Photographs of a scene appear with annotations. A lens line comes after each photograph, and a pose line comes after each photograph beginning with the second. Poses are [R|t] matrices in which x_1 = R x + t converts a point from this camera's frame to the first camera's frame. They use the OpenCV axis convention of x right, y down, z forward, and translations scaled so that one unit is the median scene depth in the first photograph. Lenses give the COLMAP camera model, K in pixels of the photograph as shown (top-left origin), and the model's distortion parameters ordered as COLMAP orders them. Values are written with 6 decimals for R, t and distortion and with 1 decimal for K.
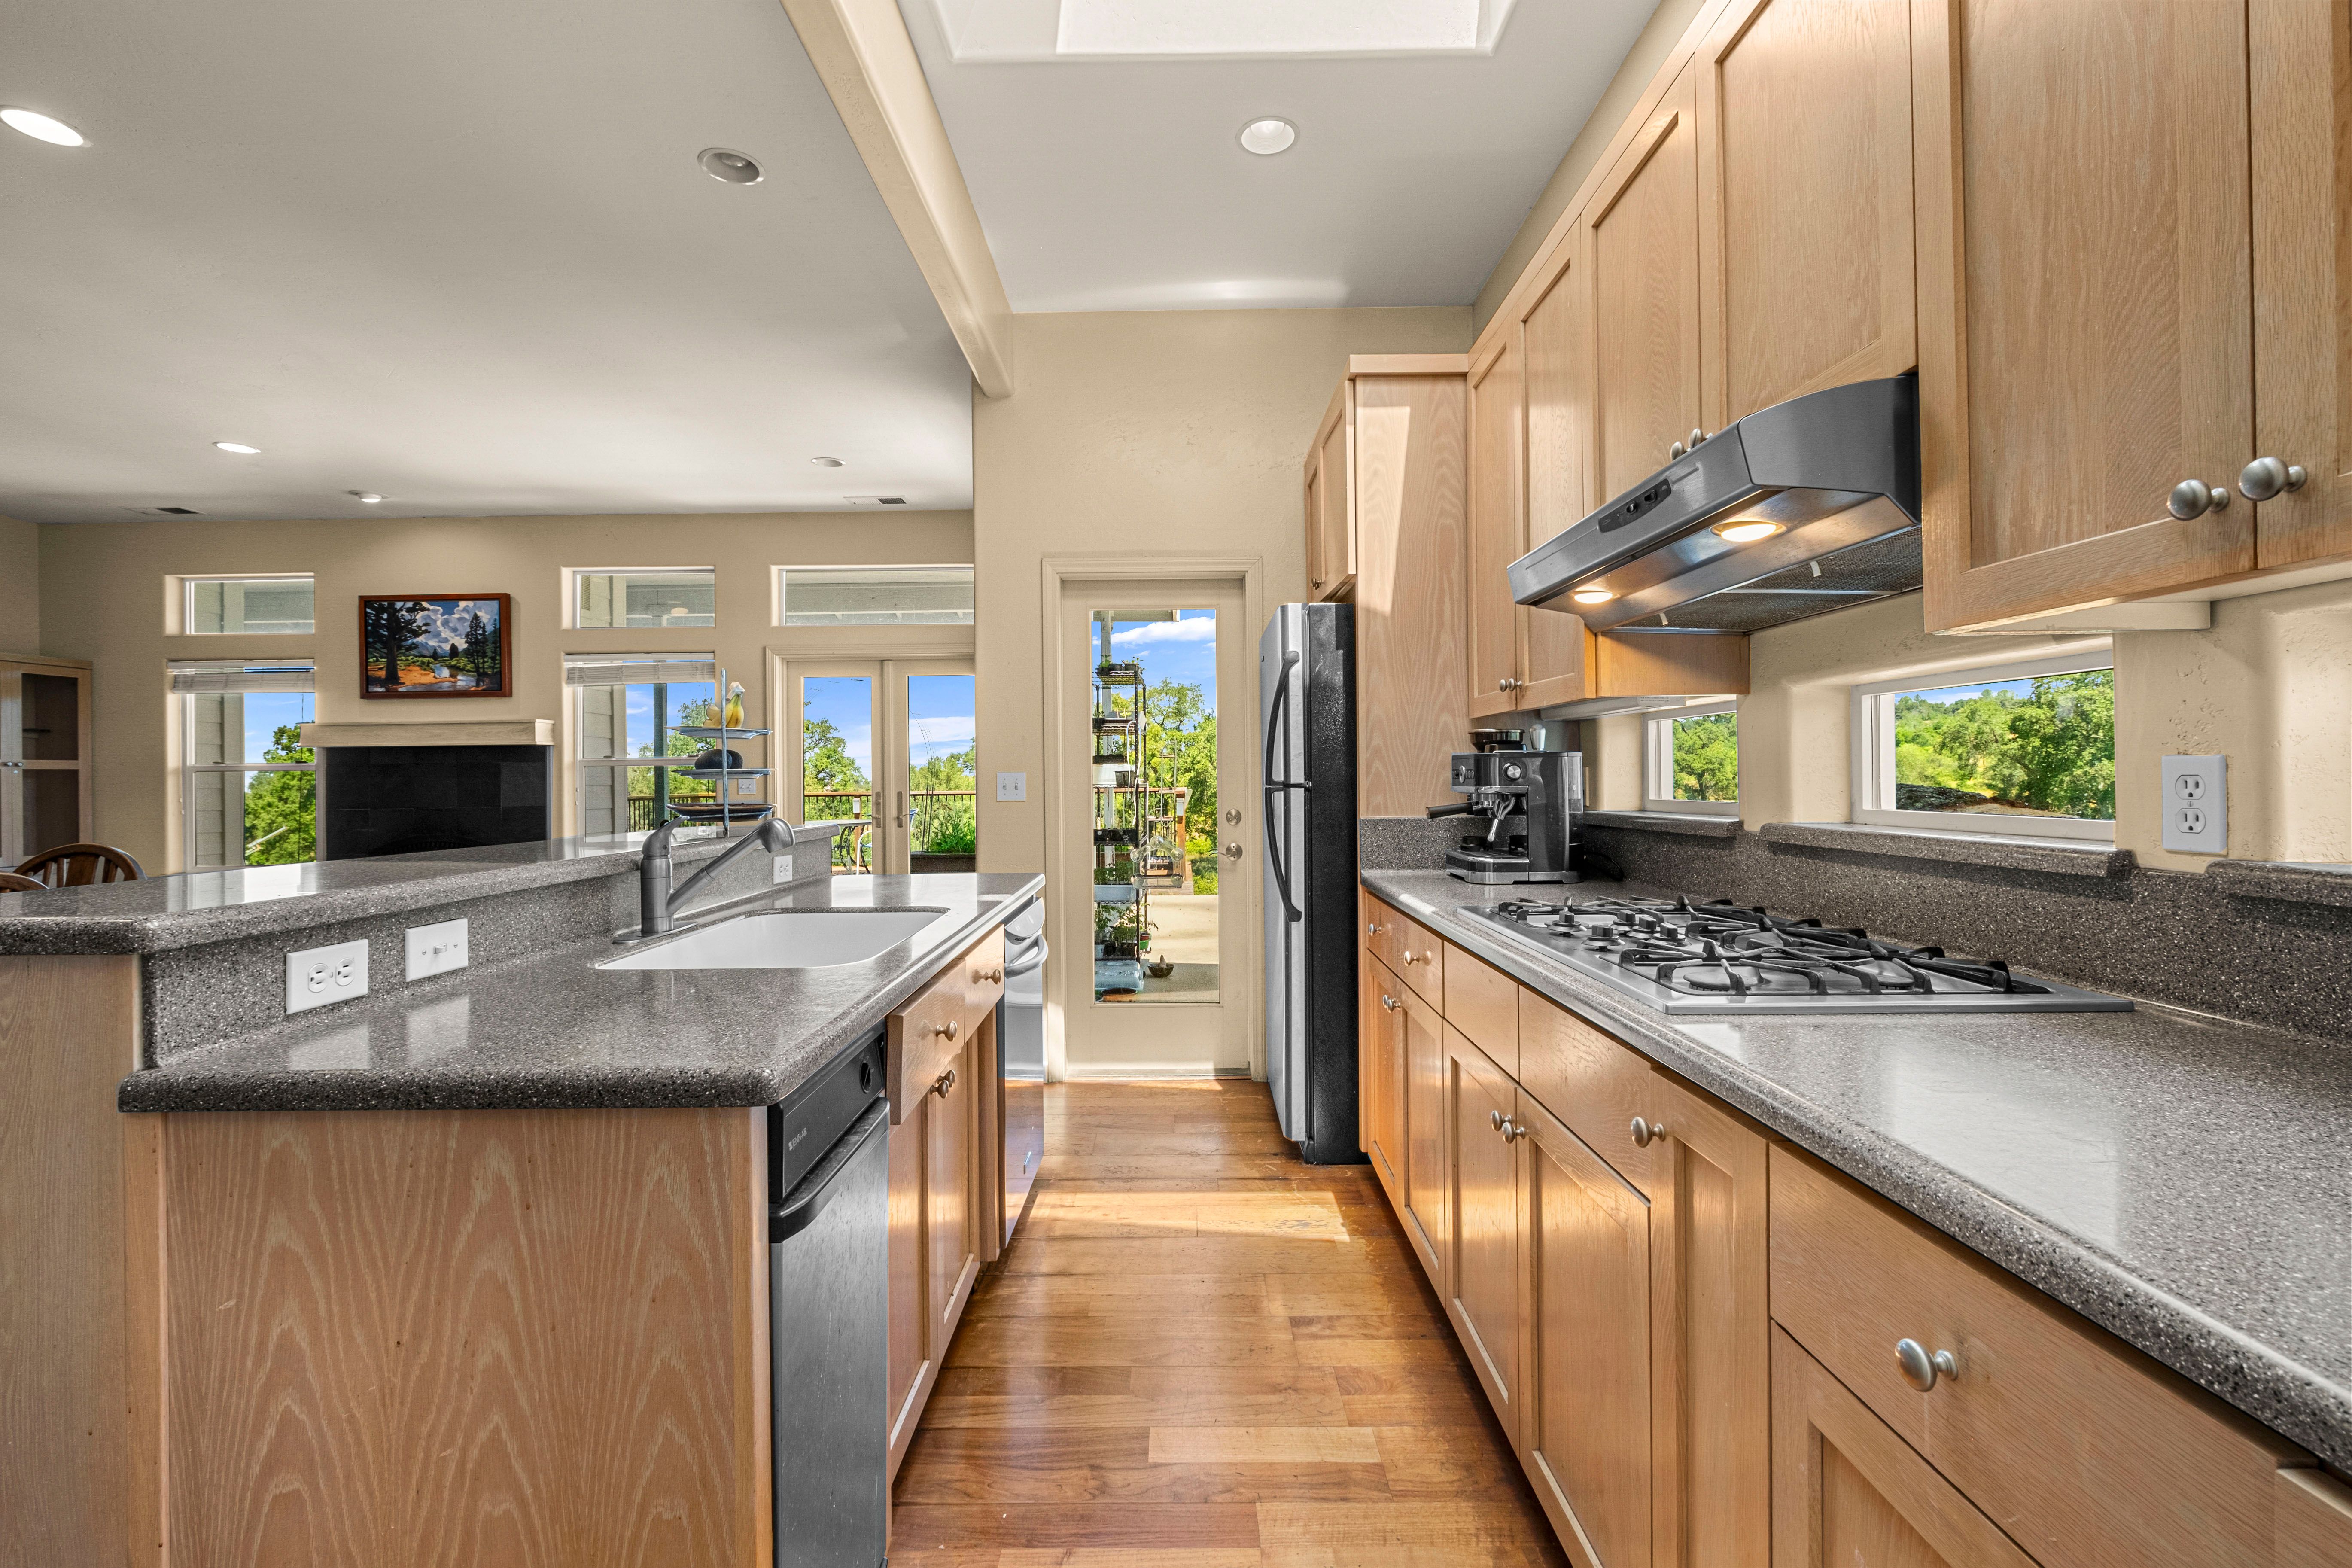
lens RADIAL K [[1007.9, 0, 1168.3], [0, 1007.9, 773.2], [0, 0, 1]] dist [-0.008818, 0.001216]
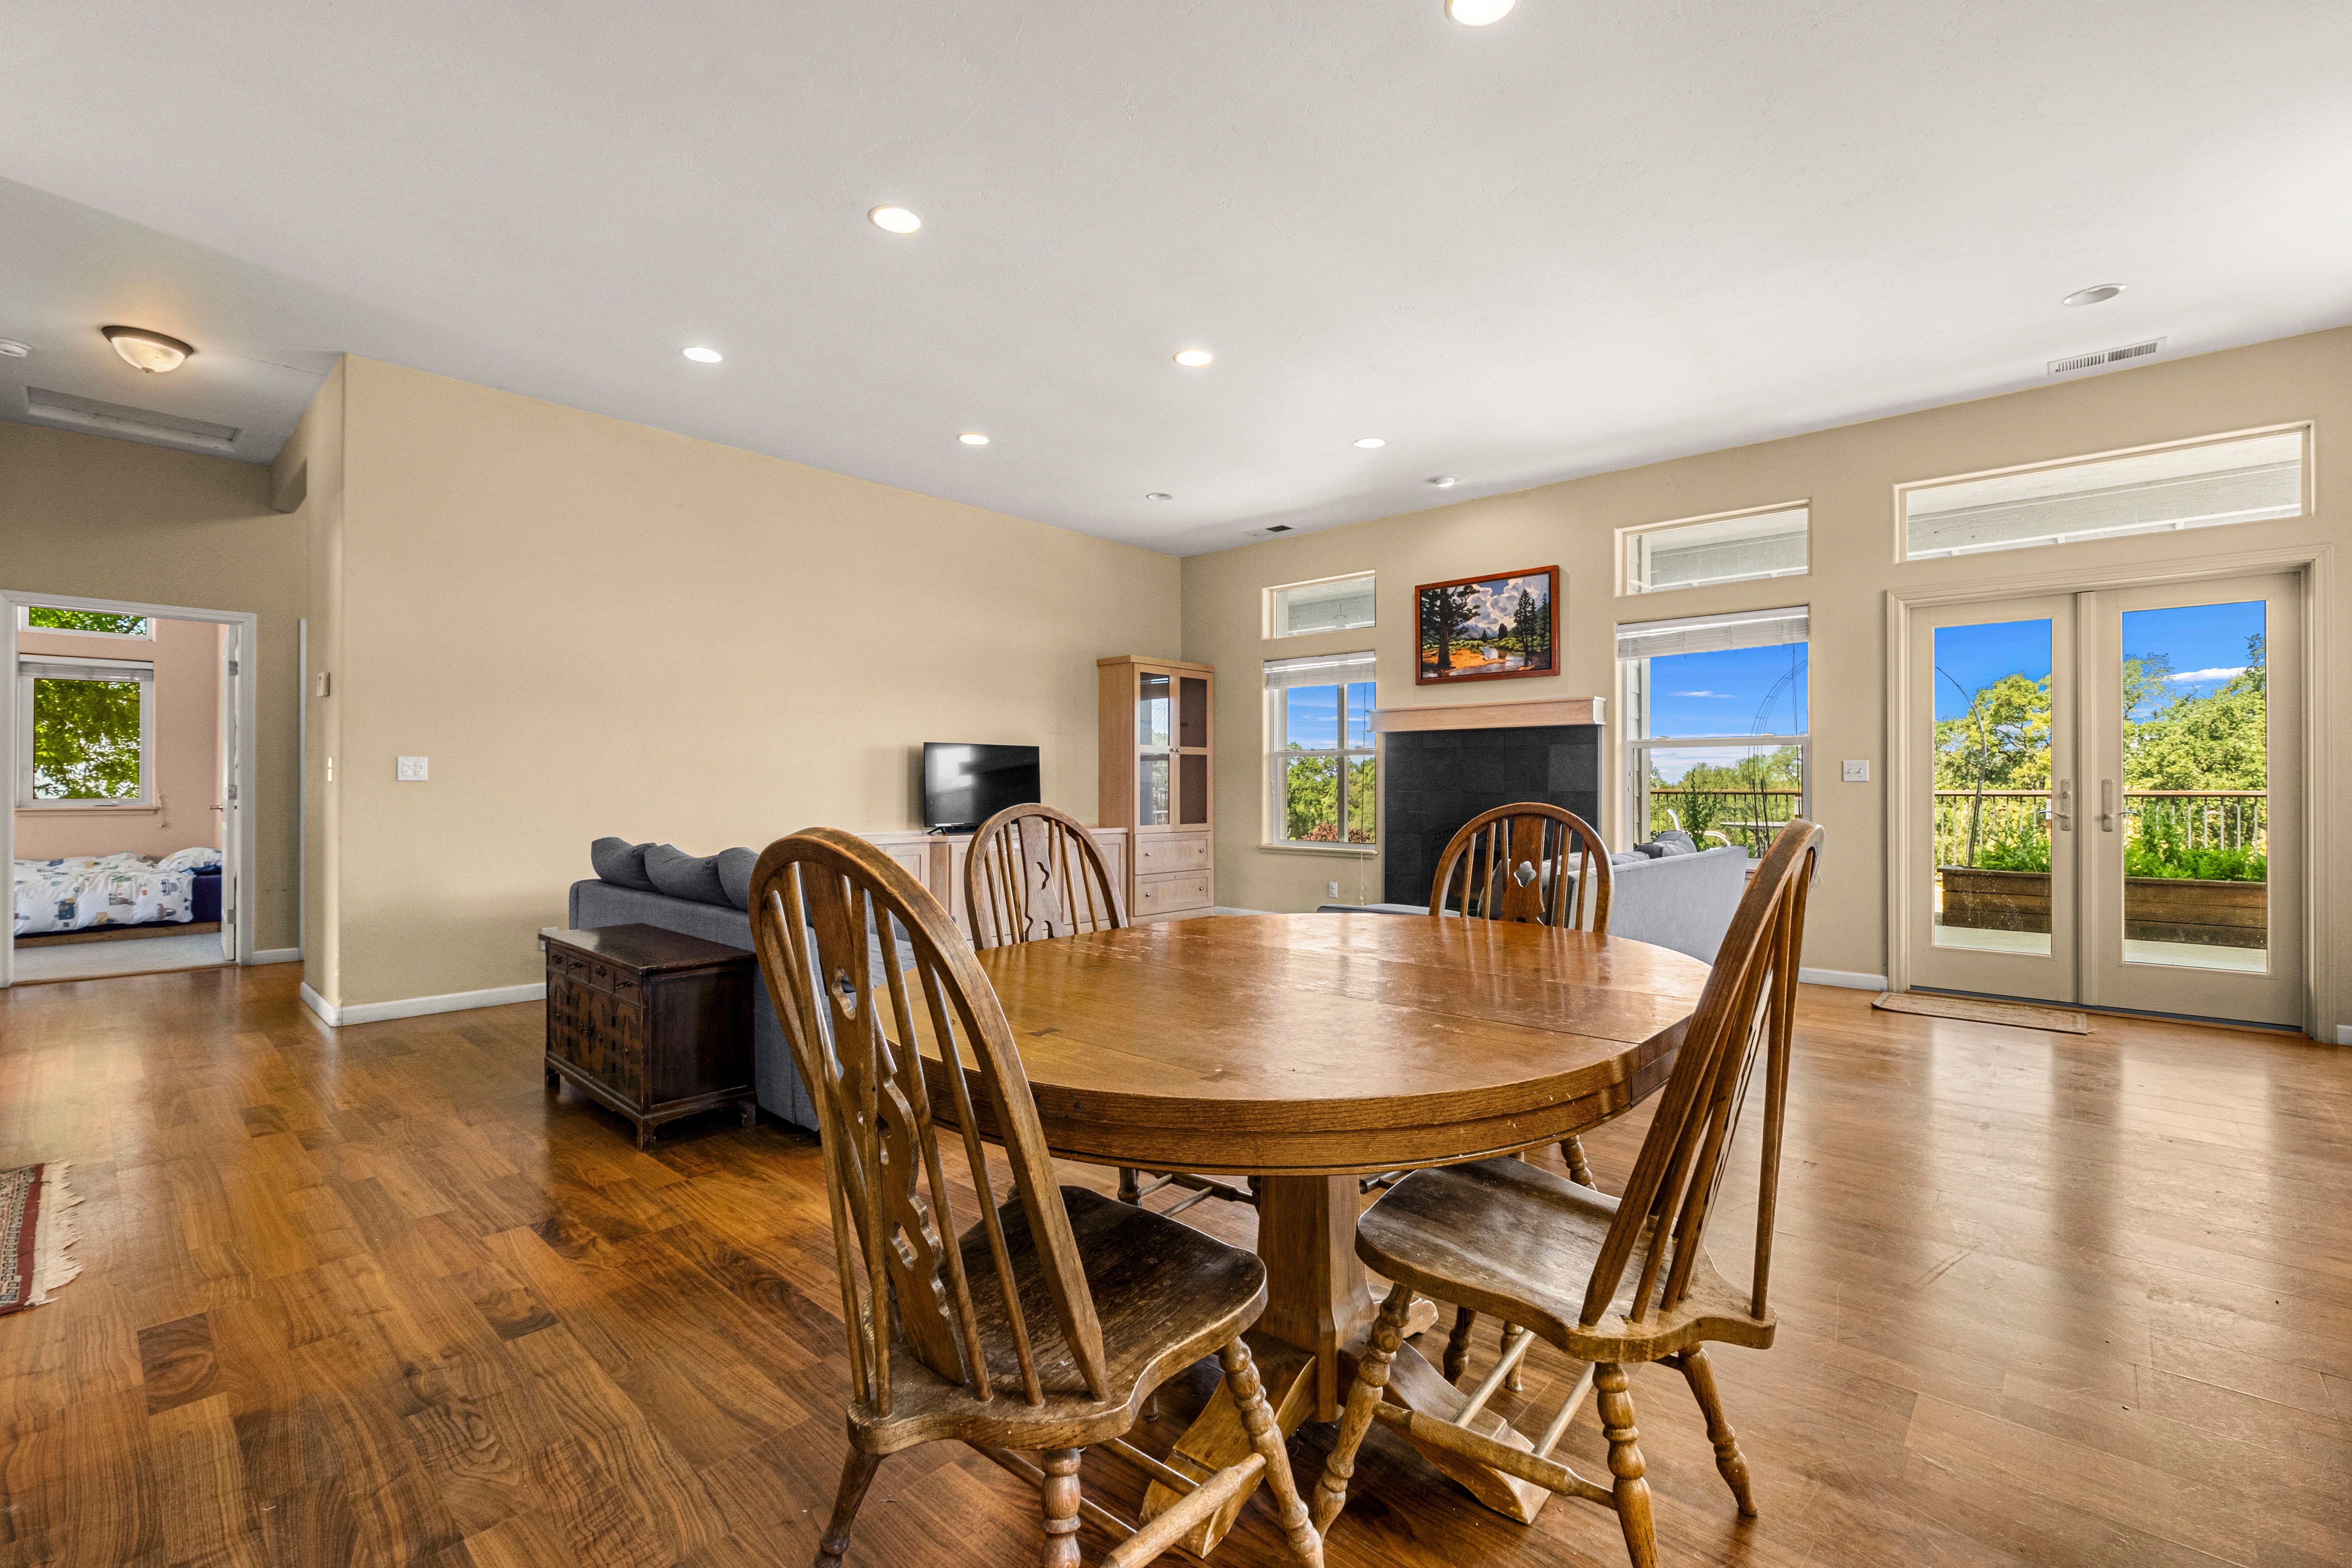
lens RADIAL K [[1007.9, 0, 1191.8], [0, 1007.9, 781.8], [0, 0, 1]] dist [-0.008818, 0.001216]
pose [[0.747880, 0.011368, -0.663737, -0.474380], [-0.007688, 0.999935, 0.008464, 0.031027], [0.663790, -0.001227, 0.747918, 0.111223]]
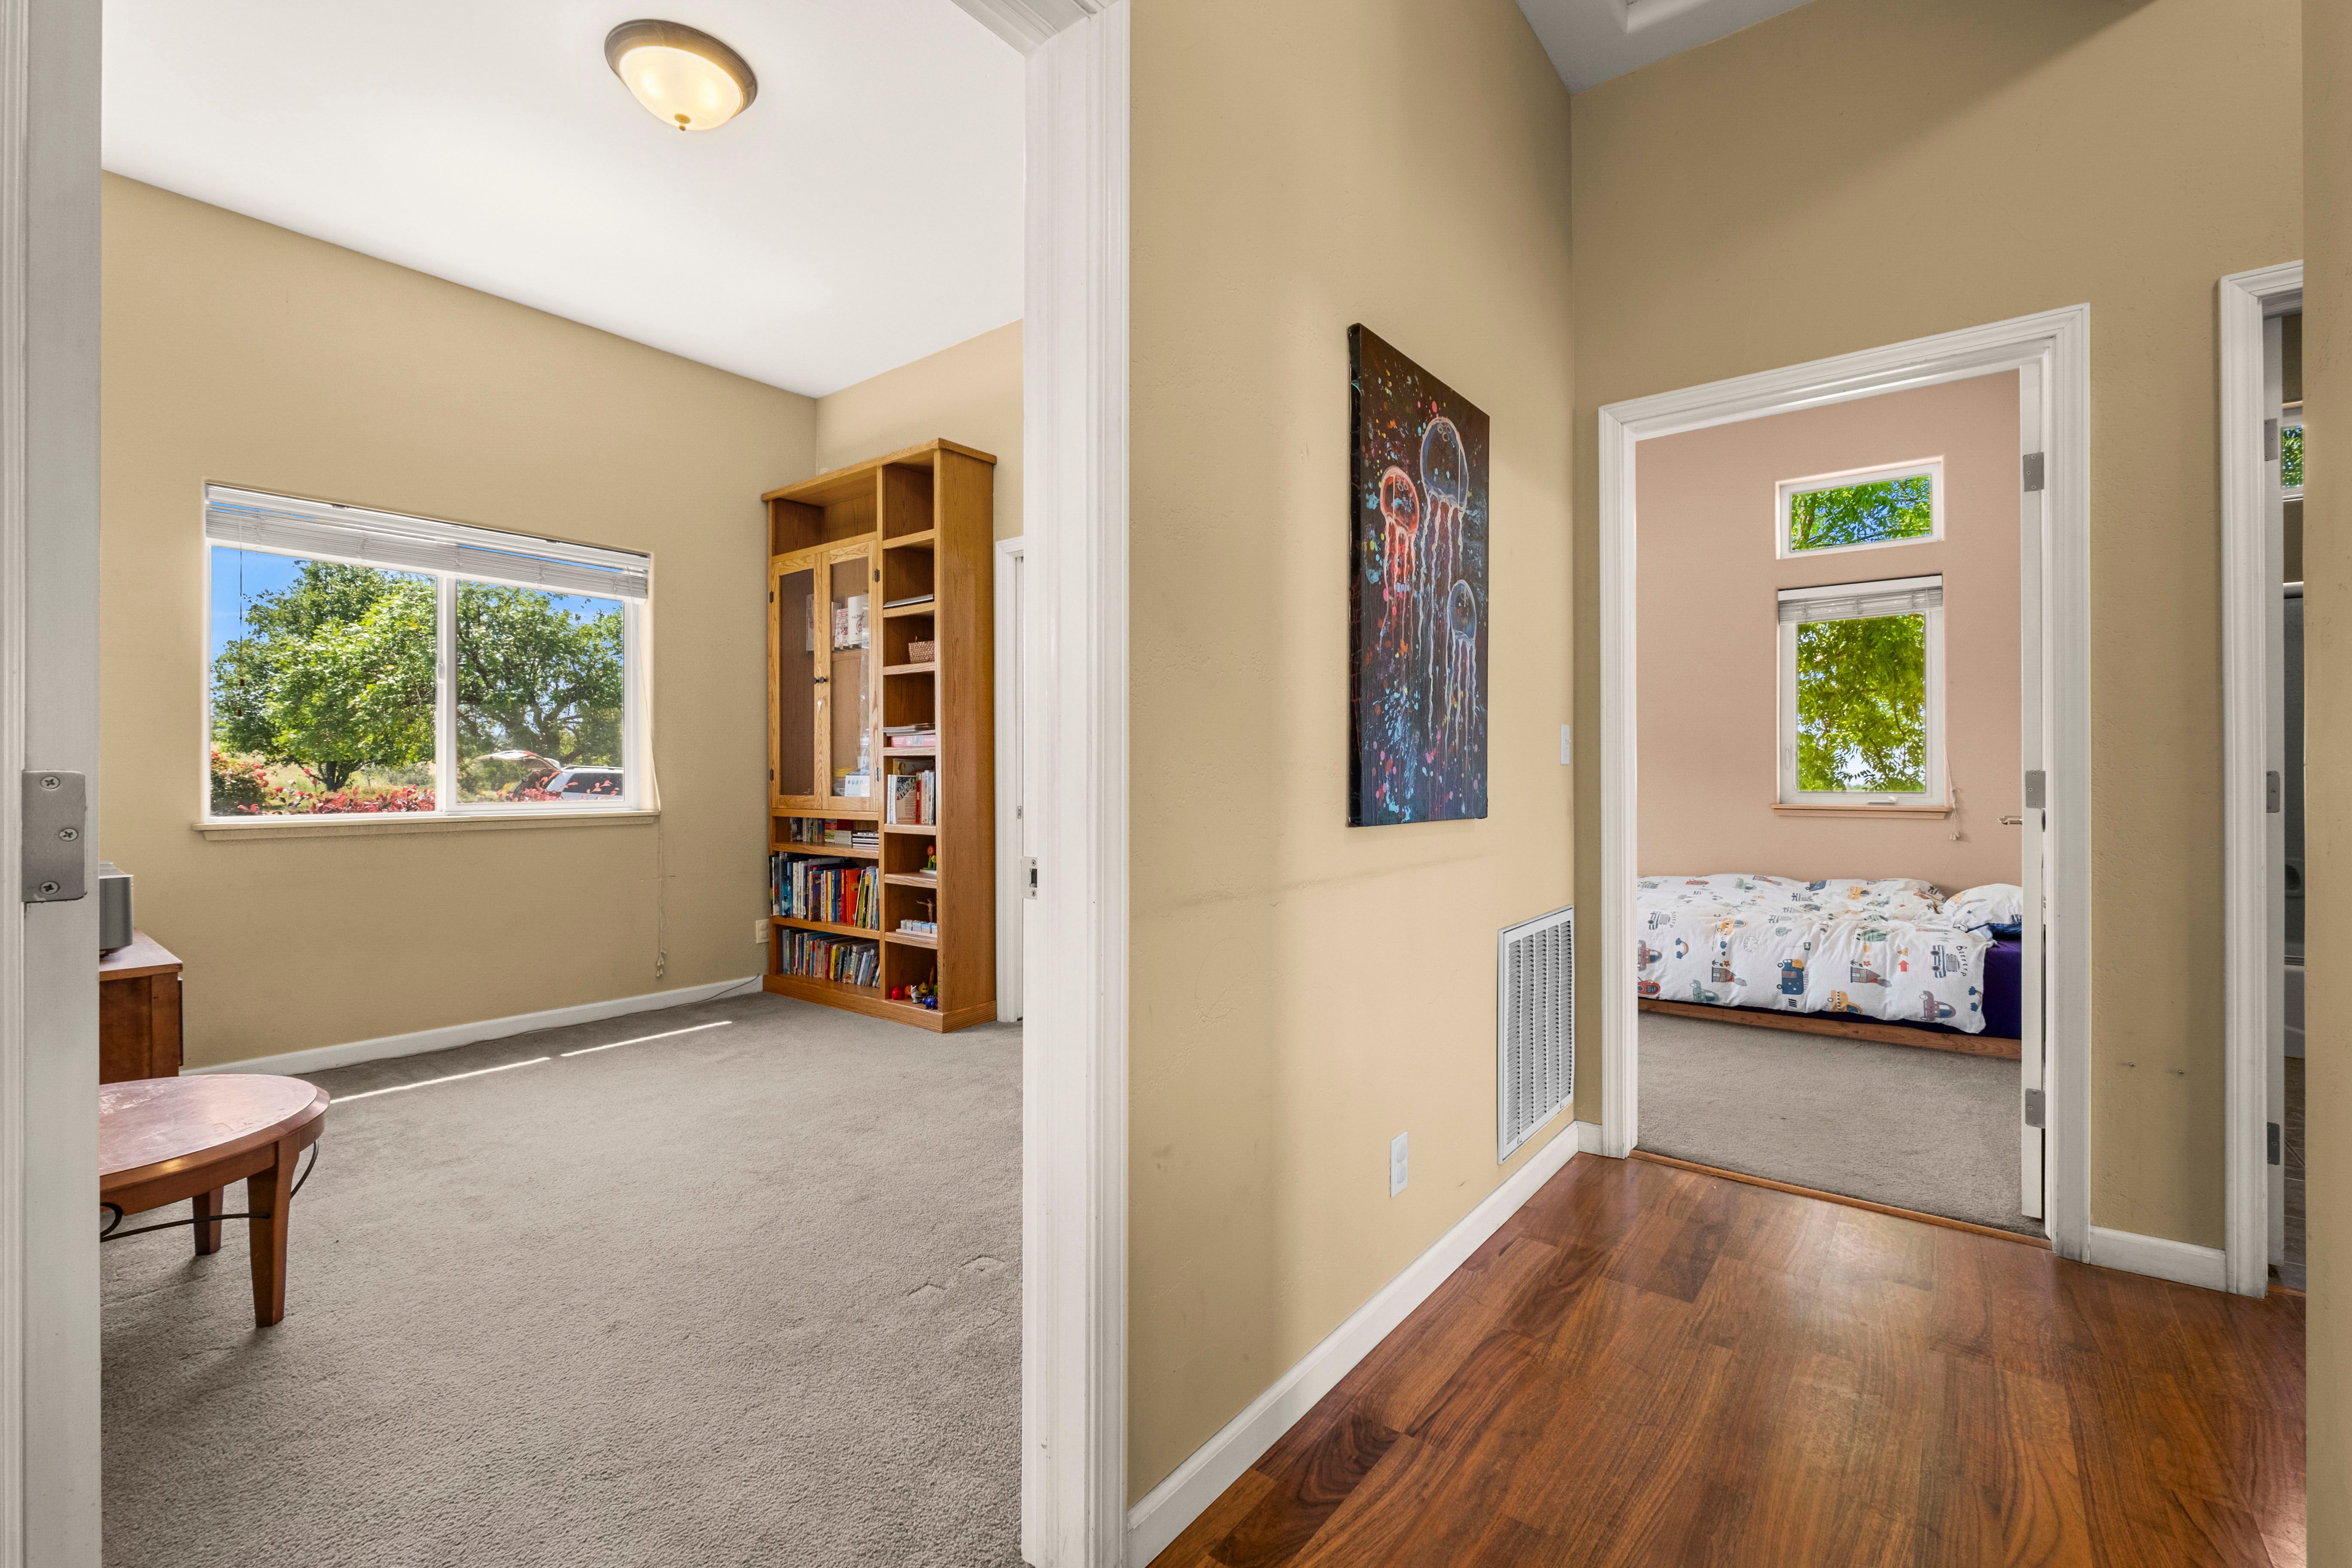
lens RADIAL K [[1007.9, 0, 1173.7], [0, 1007.9, 774.4], [0, 0, 1]] dist [-0.008818, 0.001216]
pose [[-0.617951, 0.015024, -0.786073, -1.737426], [0.014564, 0.999865, 0.007661, 0.049100], [0.786082, -0.006715, -0.618086, 0.241420]]
